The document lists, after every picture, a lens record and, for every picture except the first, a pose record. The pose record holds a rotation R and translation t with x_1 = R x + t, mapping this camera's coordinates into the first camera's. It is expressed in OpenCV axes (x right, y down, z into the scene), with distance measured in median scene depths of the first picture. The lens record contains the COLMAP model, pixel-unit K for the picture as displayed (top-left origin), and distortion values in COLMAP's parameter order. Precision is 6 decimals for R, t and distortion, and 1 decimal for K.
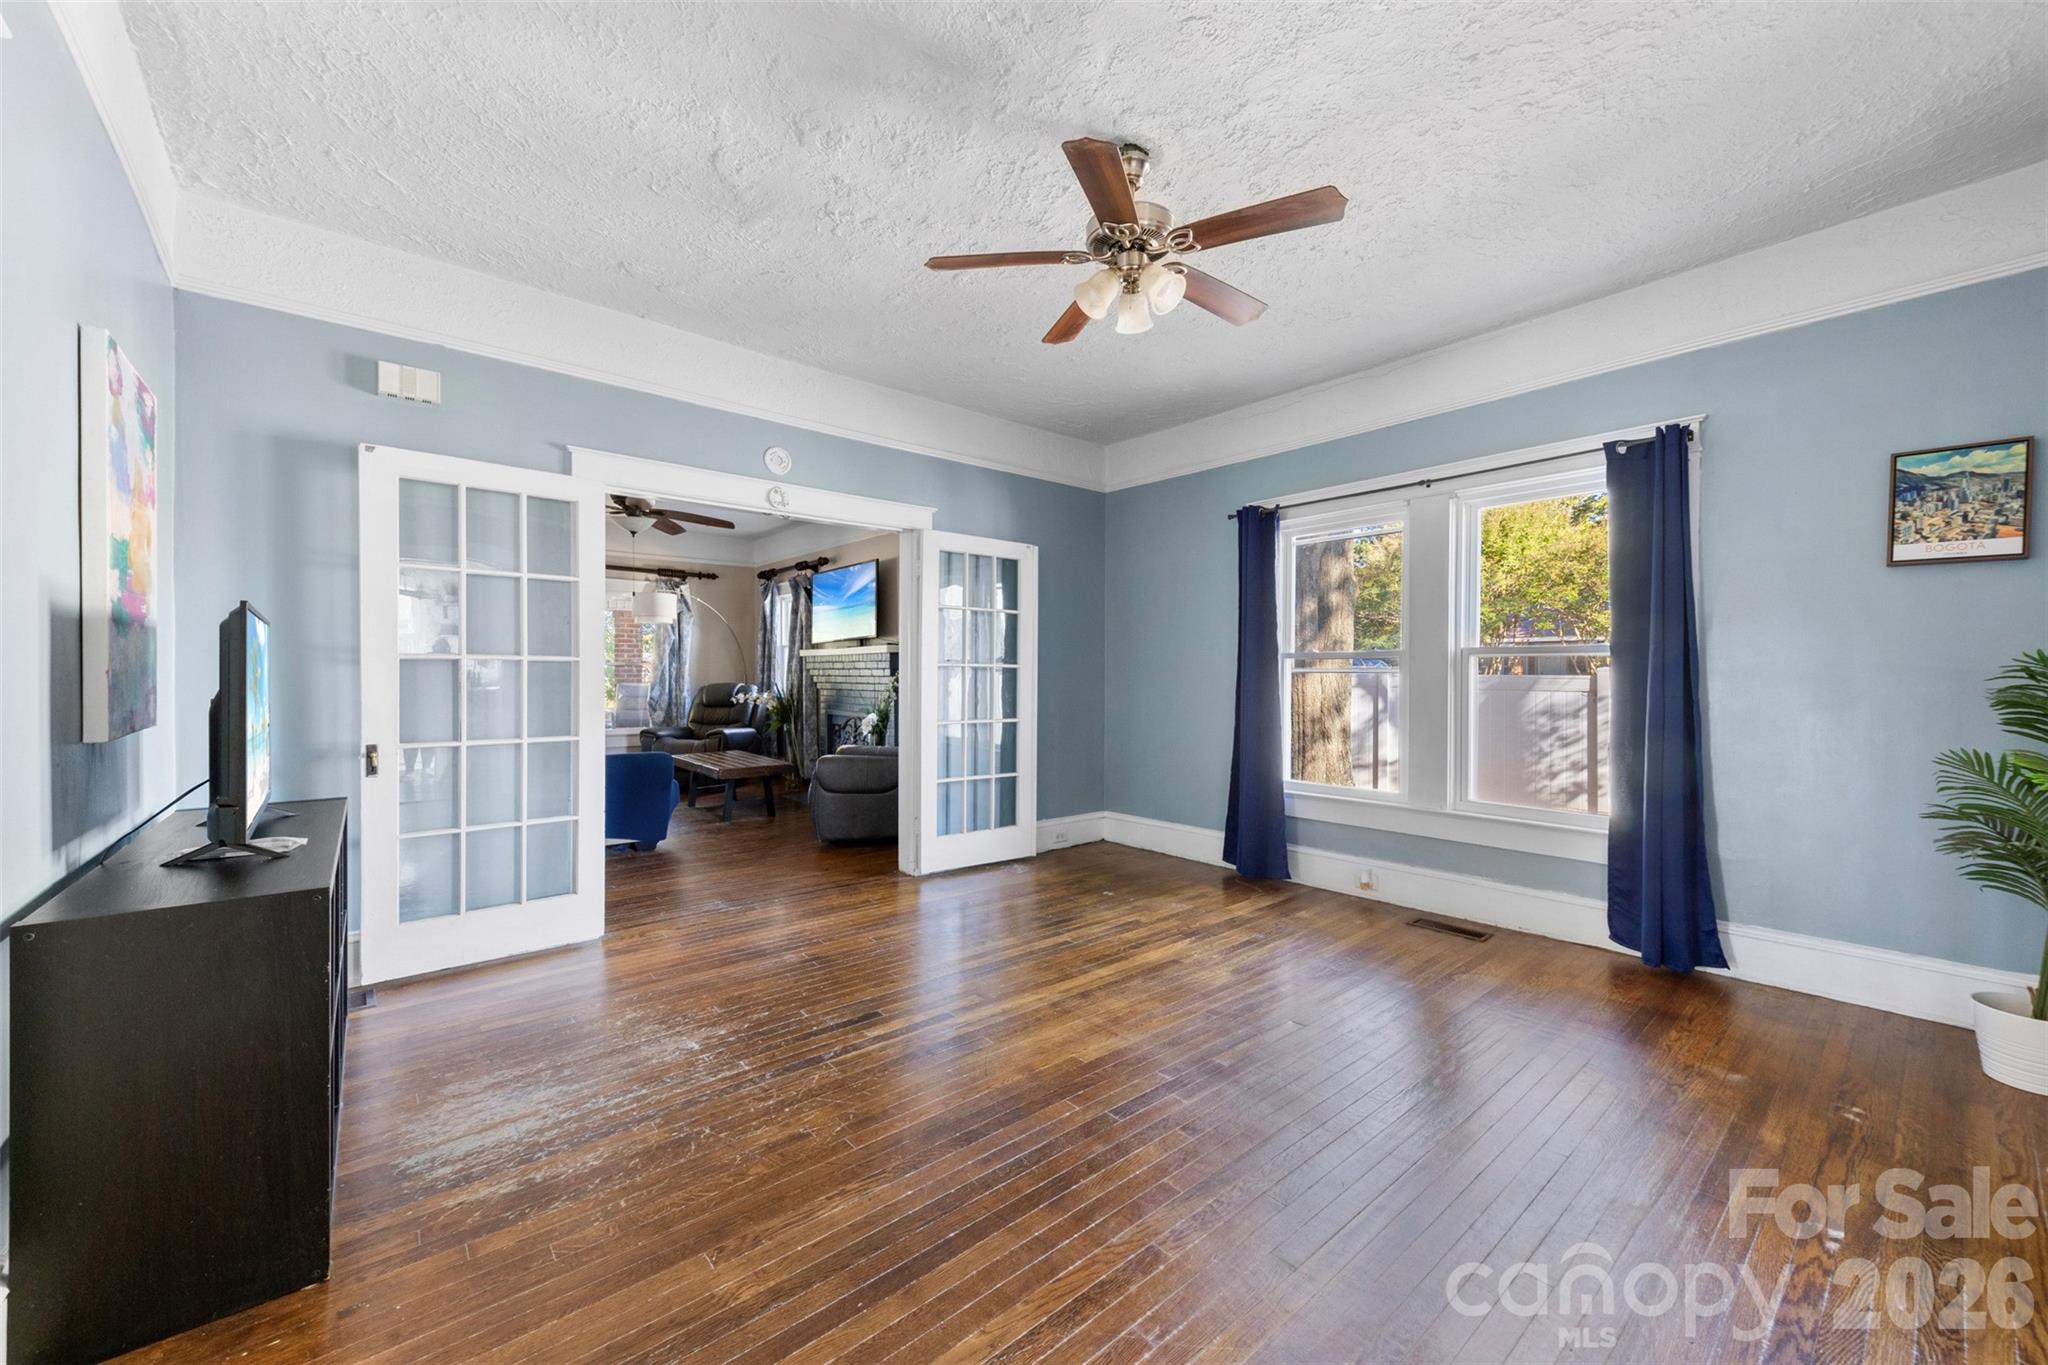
lens RADIAL K [[795.0, 0, 1024.9], [0, 795.0, 687.4], [0, 0, 1]] dist [0.009108, 0.000051]
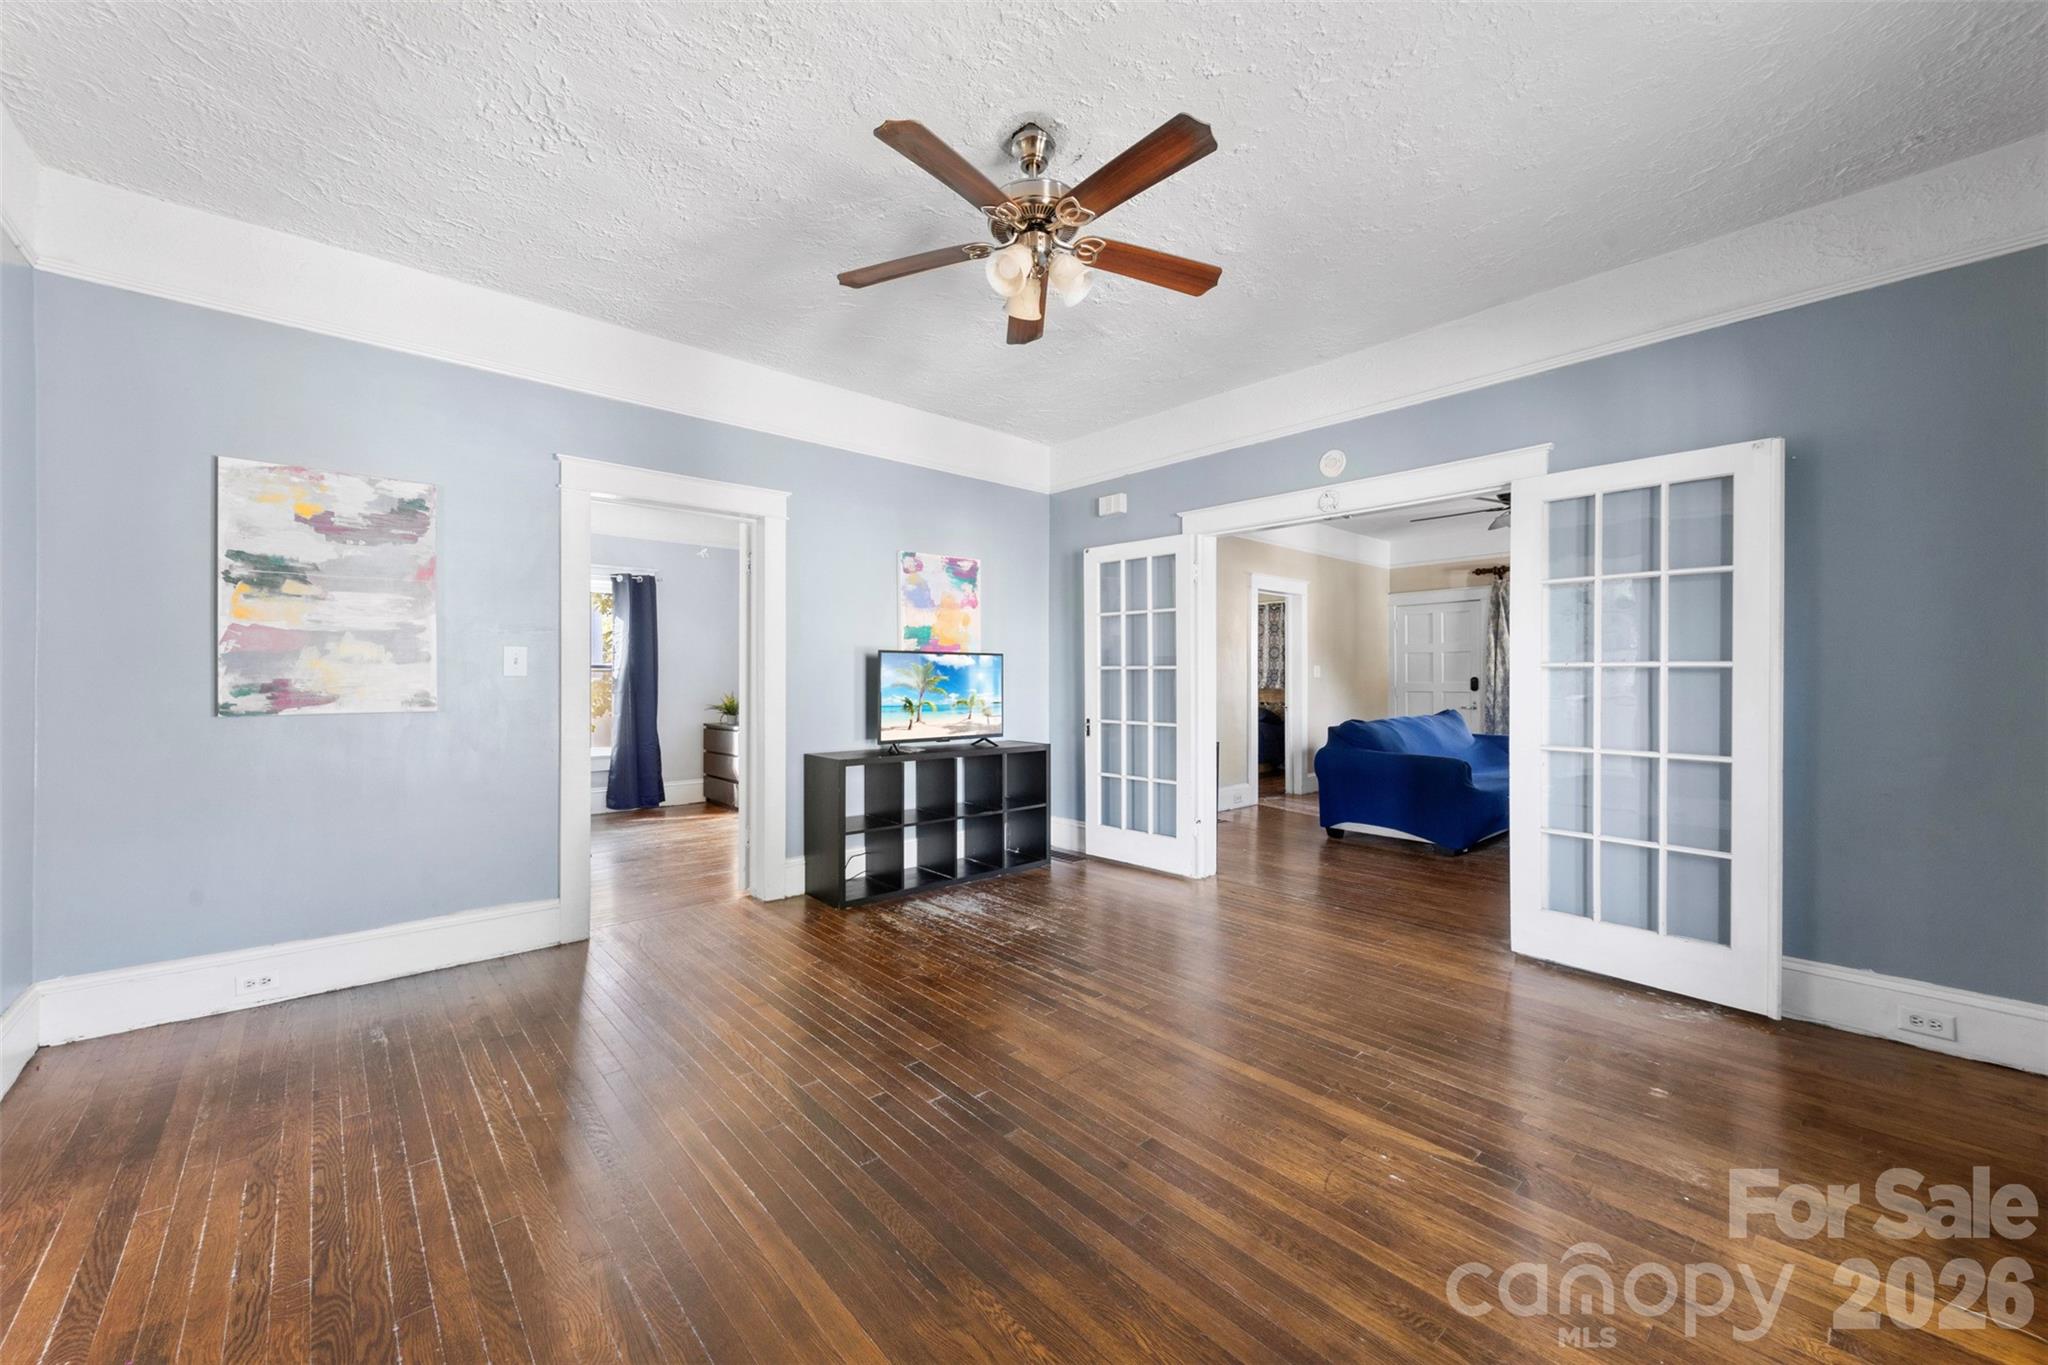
lens RADIAL K [[795.0, 0, 1034.3], [0, 795.0, 674.8], [0, 0, 1]] dist [0.009108, 0.000051]
pose [[0.015719, -0.006220, -0.999857, 0.881310], [-0.016791, 0.999838, -0.006484, -0.010236], [0.999735, 0.016891, 0.015612, 0.803215]]
